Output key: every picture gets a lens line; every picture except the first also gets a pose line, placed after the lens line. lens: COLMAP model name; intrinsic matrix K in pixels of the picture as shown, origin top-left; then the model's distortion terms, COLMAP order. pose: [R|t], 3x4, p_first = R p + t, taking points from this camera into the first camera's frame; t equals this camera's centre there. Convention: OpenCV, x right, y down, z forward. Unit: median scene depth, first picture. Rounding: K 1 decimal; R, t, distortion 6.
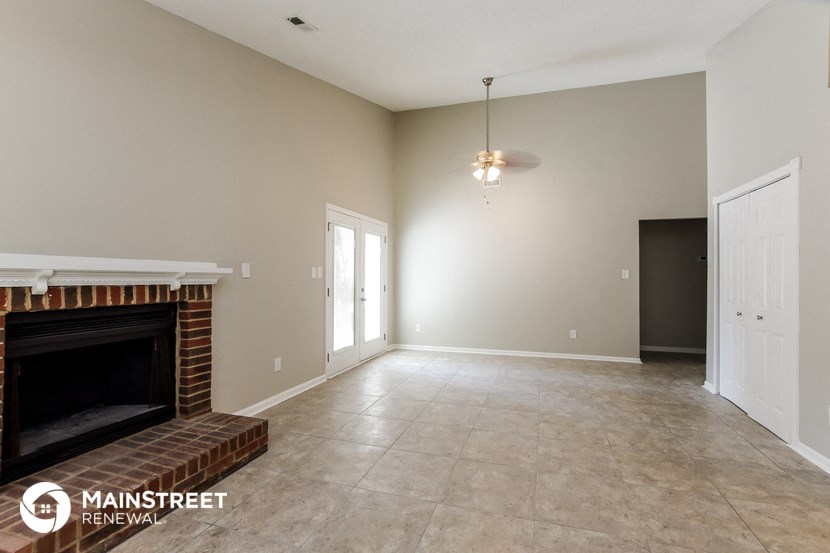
lens RADIAL K [[368.2, 0, 427.6], [0, 368.2, 278.2], [0, 0, 1]] dist [-0.003770, -0.000172]
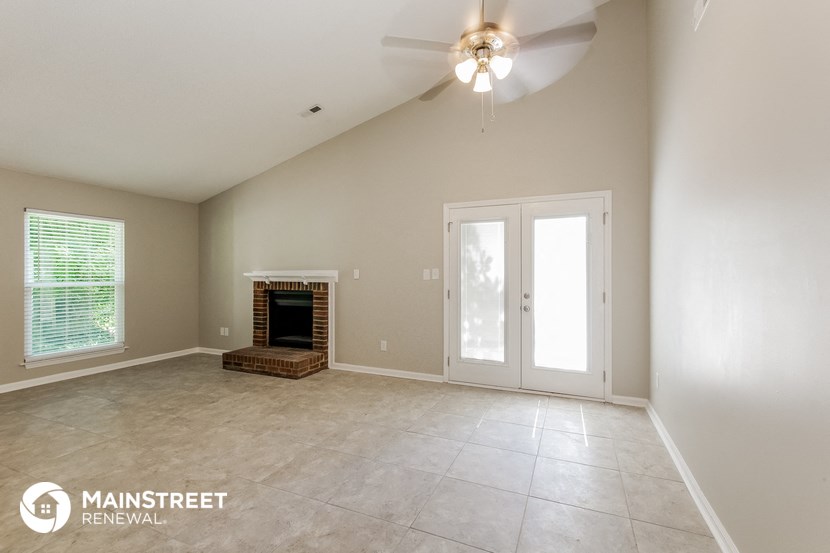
lens RADIAL K [[368.2, 0, 427.6], [0, 368.2, 278.2], [0, 0, 1]] dist [-0.003770, -0.000172]
pose [[-0.100286, -0.001755, -0.994957, 1.177995], [-0.005360, 0.999985, -0.001224, -0.004658], [0.994944, 0.005210, -0.100294, 1.727213]]
